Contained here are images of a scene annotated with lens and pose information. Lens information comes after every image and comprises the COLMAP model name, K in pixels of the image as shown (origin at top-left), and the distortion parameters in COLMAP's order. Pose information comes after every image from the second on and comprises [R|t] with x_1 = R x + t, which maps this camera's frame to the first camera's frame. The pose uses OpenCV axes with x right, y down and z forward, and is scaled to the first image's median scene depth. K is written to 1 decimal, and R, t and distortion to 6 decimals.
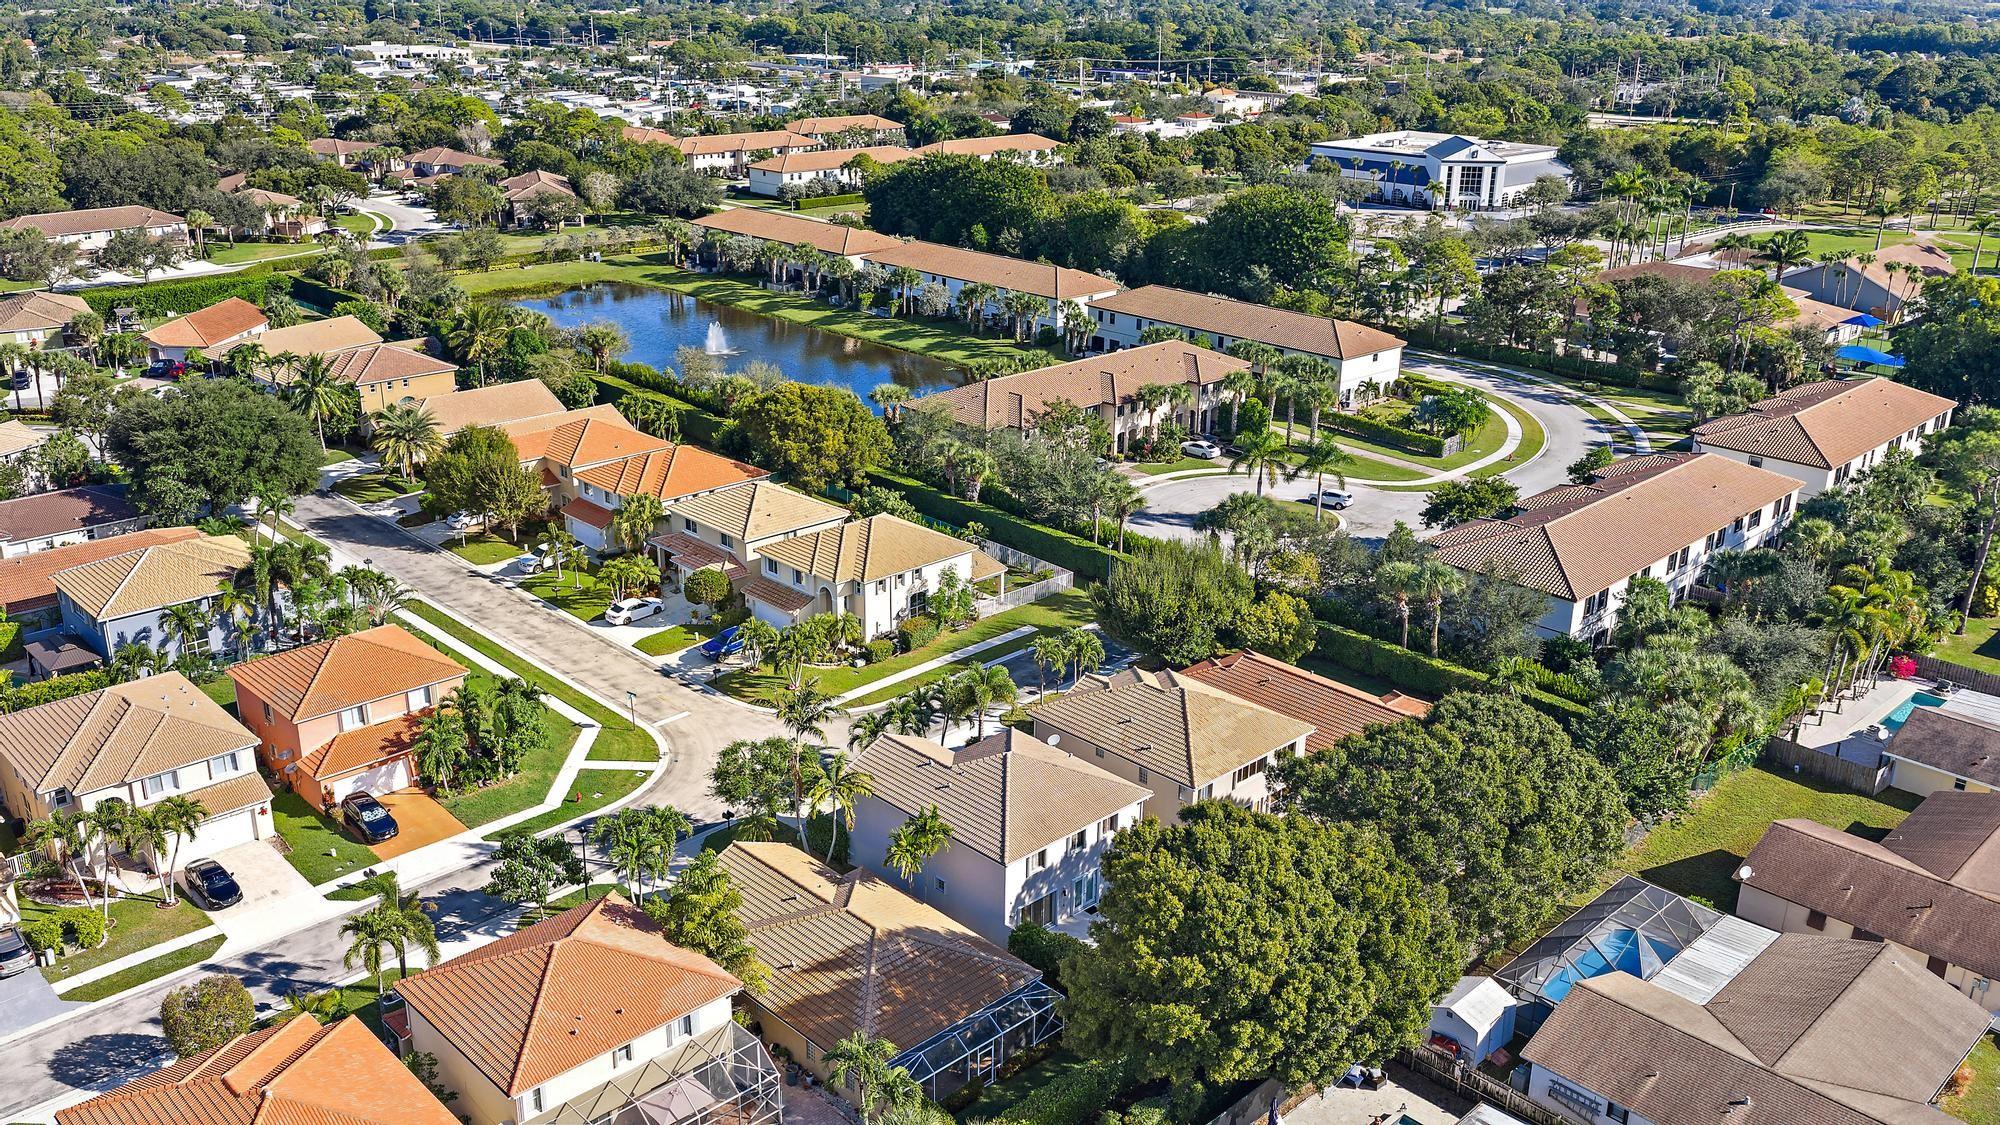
lens RADIAL K [[1658.7, 0, 1000.0], [0, 1658.7, 562.5], [0, 0, 1]] dist [-0.004254, -0.001965]
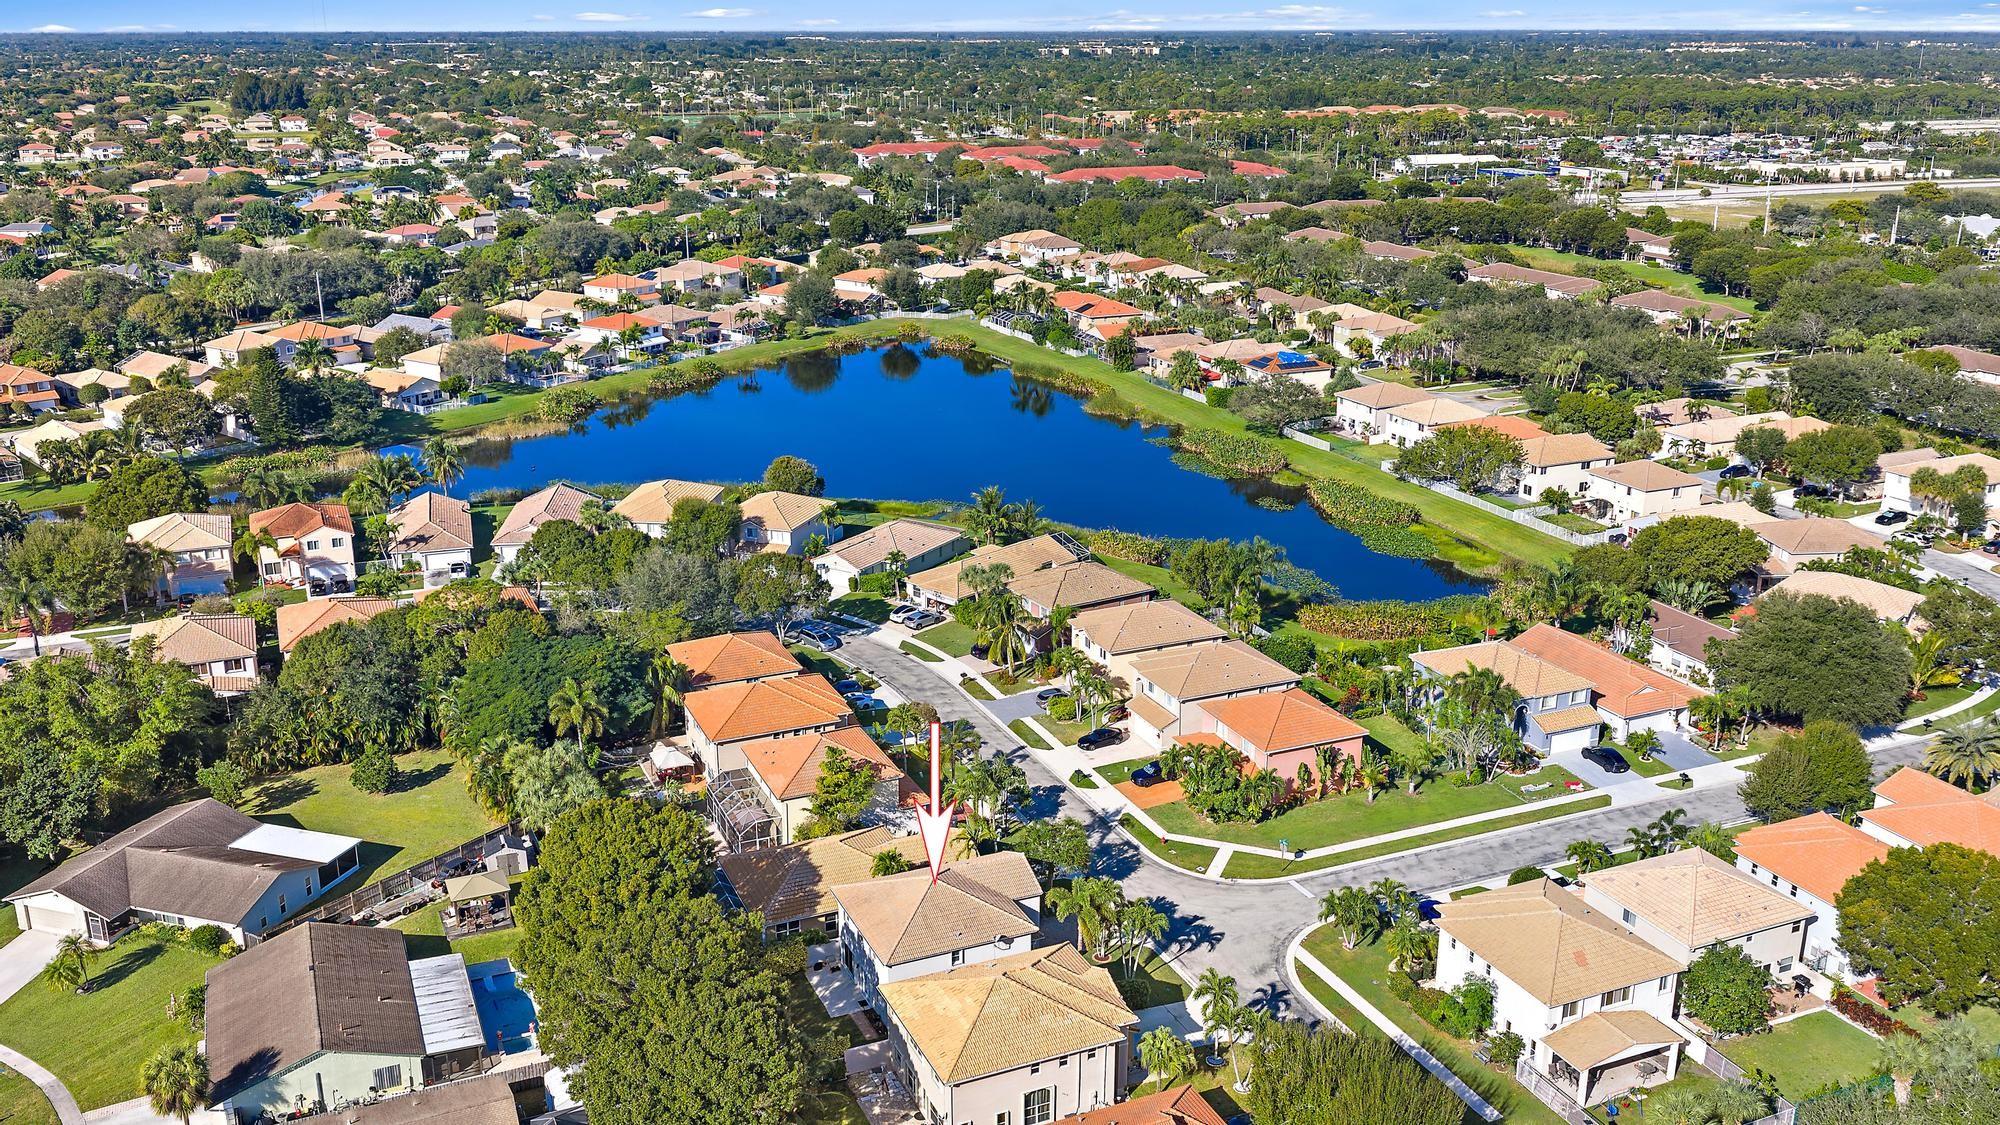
lens RADIAL K [[1658.7, 0, 1000.0], [0, 1658.7, 562.5], [0, 0, 1]] dist [-0.004254, -0.001965]
pose [[-0.344934, 0.269014, -0.899251, 0.977986], [-0.332975, 0.860670, 0.385194, -0.547886], [0.877581, 0.432295, -0.207299, 1.112331]]
